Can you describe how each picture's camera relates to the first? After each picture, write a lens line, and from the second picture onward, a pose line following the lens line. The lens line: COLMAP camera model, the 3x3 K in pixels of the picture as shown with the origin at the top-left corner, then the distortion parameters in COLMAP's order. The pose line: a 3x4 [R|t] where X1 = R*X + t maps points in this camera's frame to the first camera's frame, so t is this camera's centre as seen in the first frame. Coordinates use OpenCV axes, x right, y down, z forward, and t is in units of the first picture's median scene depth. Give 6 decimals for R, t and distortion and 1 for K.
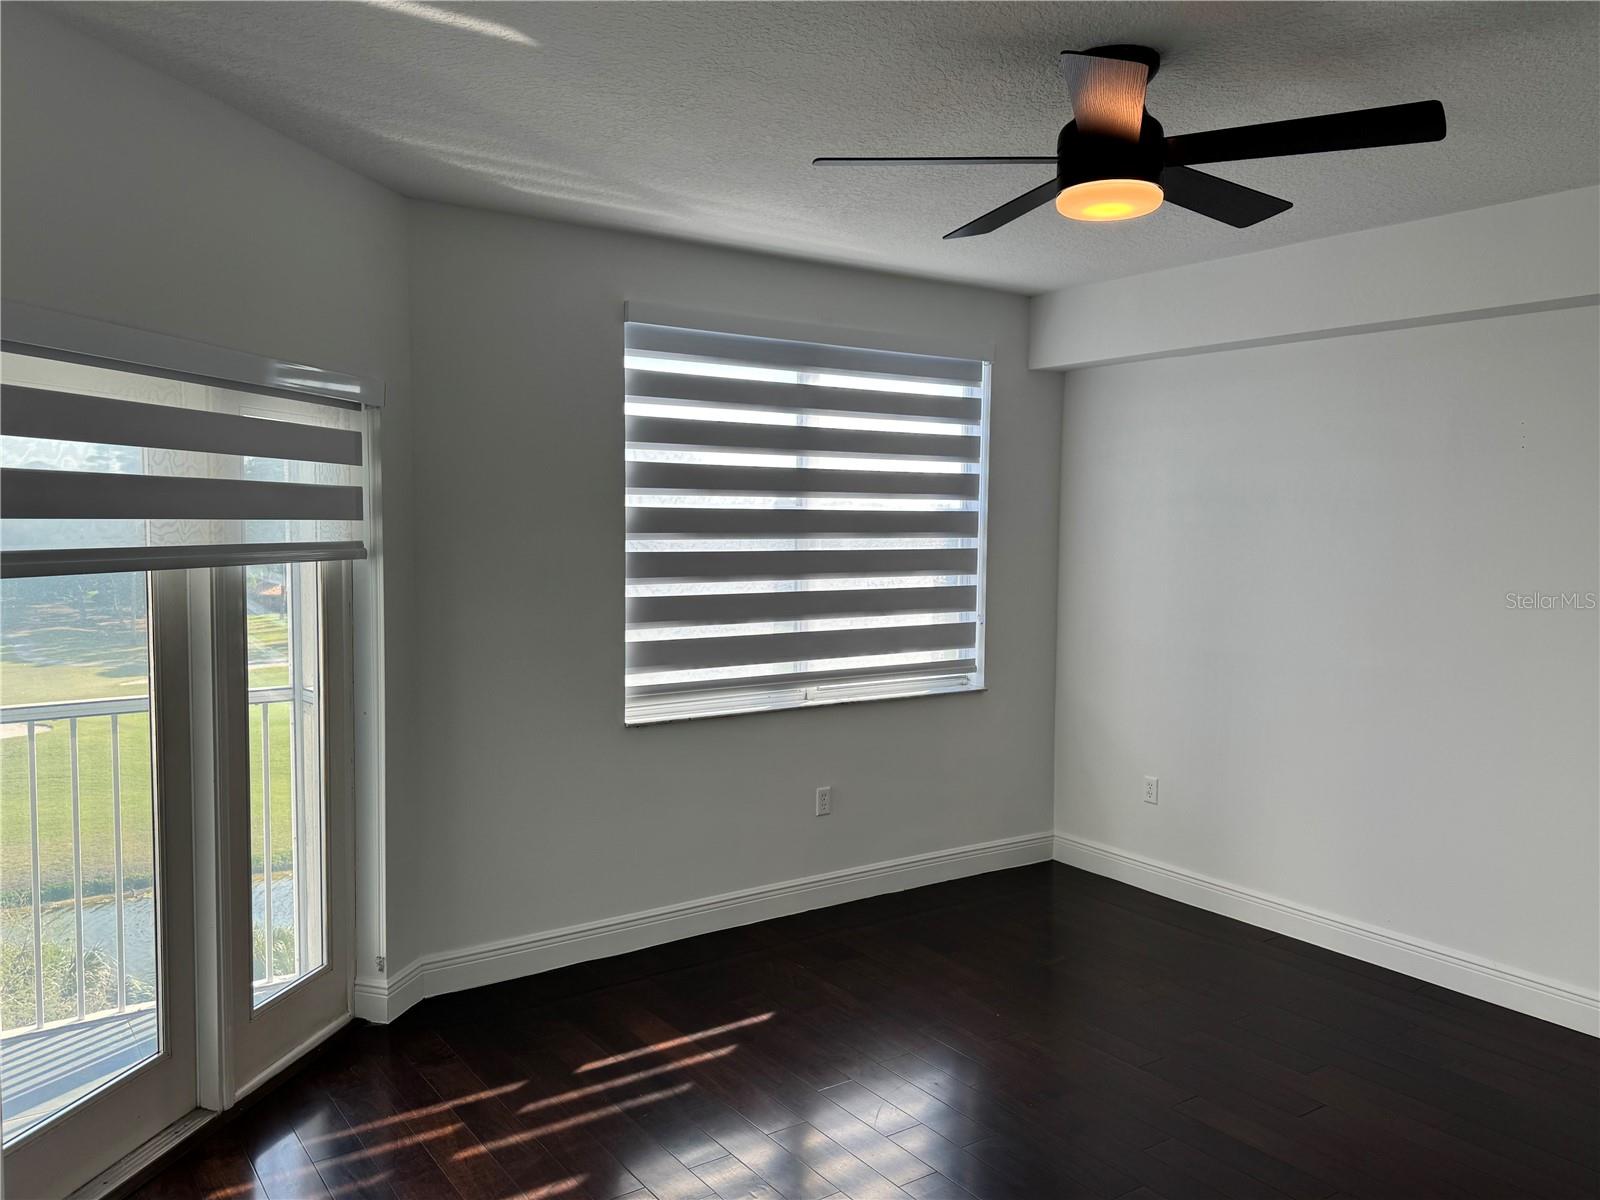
lens RADIAL K [[1208.8, 0, 788.6], [0, 1208.8, 602.2], [0, 0, 1]] dist [0.140319, -0.246538]
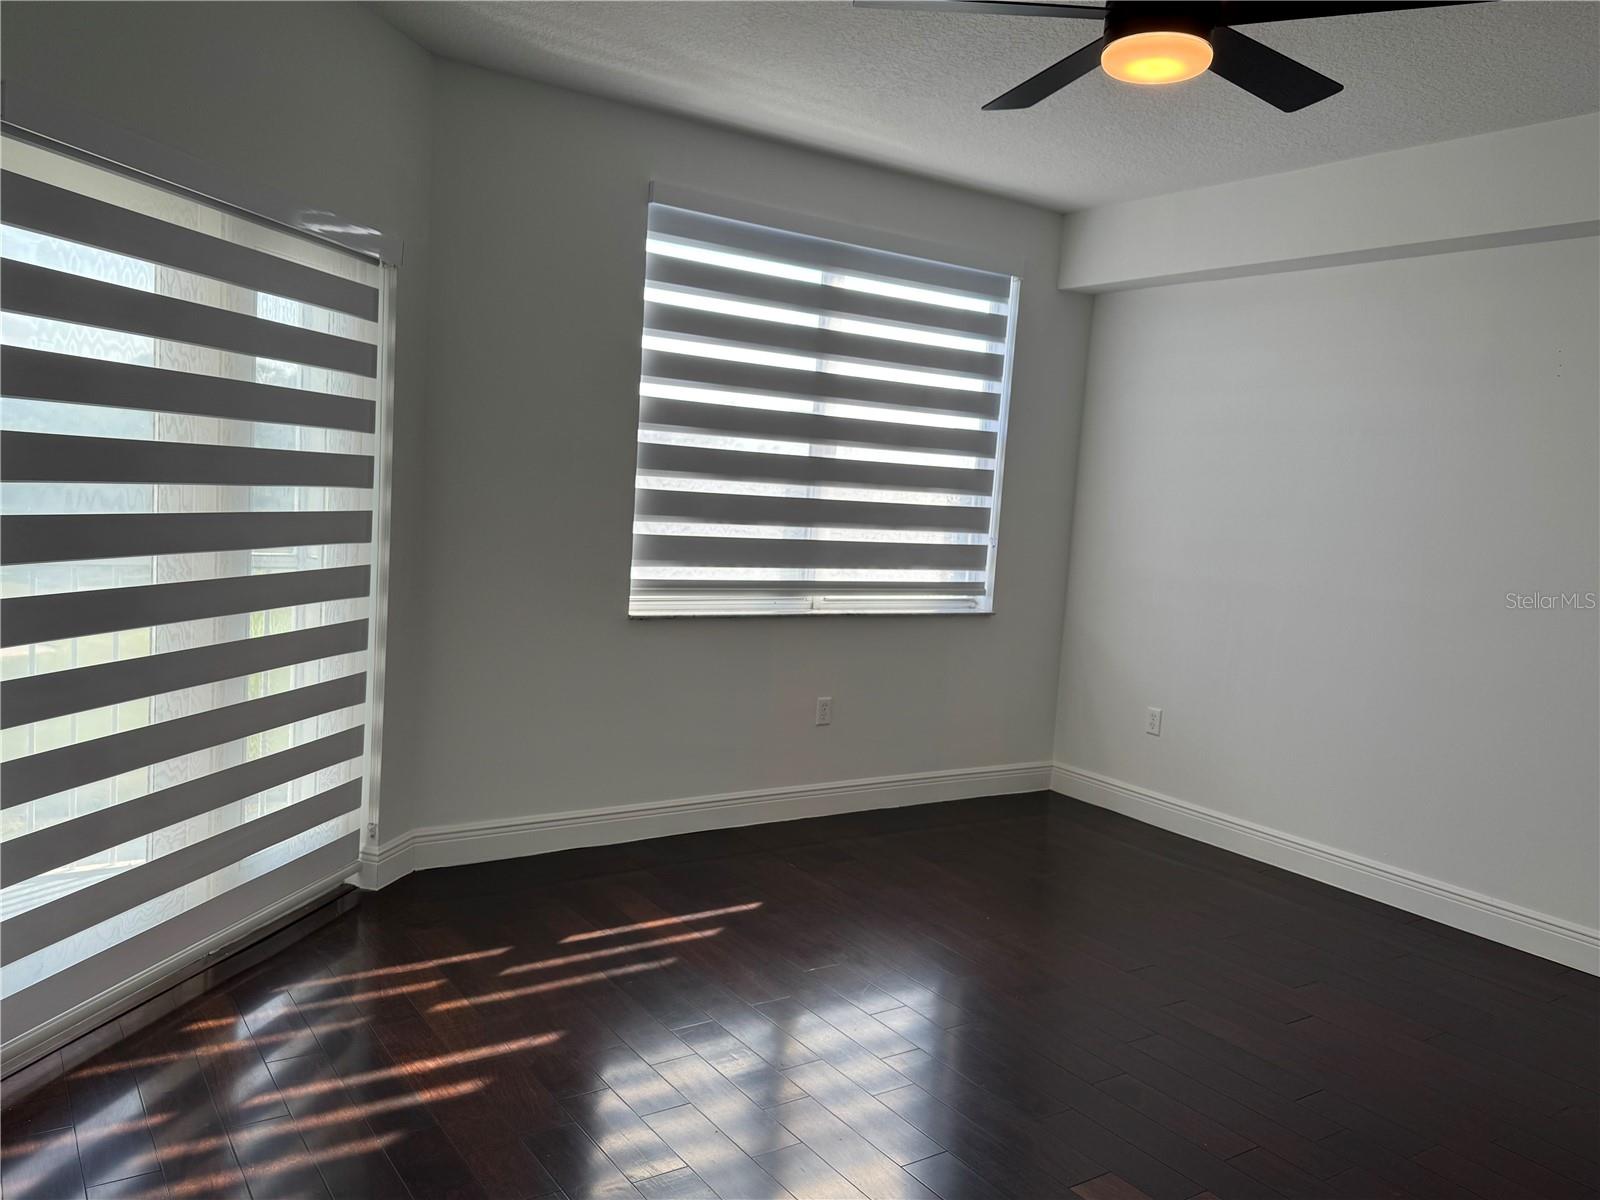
lens RADIAL K [[1208.8, 0, 788.6], [0, 1208.8, 602.2], [0, 0, 1]] dist [0.140319, -0.246538]
pose [[0.998448, 0.055453, -0.005143, -0.000049], [-0.055308, 0.998155, 0.025063, 0.057468], [0.006523, -0.024739, 0.999673, 0.010929]]
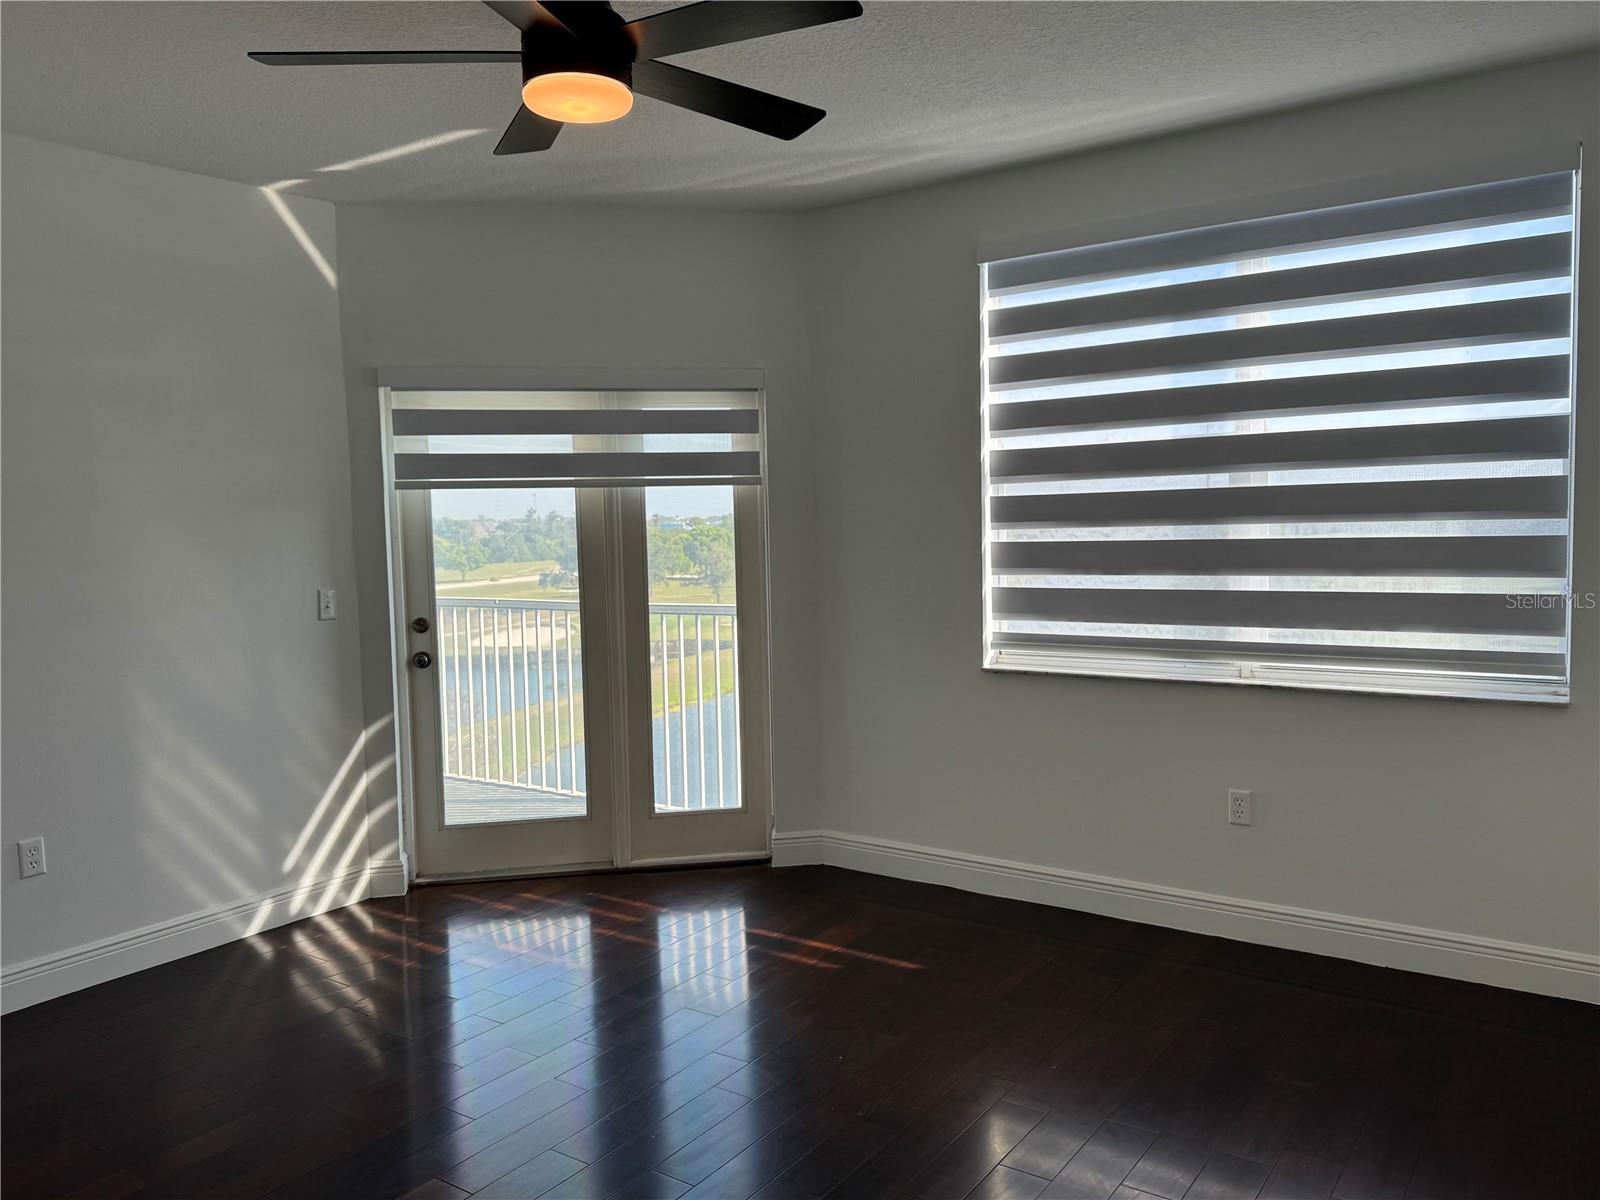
lens RADIAL K [[1208.8, 0, 788.6], [0, 1208.8, 602.2], [0, 0, 1]] dist [0.140319, -0.246538]
pose [[0.330792, 0.050463, -0.942353, 0.750370], [-0.037805, 0.998476, 0.040197, 0.012095], [0.942946, 0.022328, 0.332196, 0.508130]]
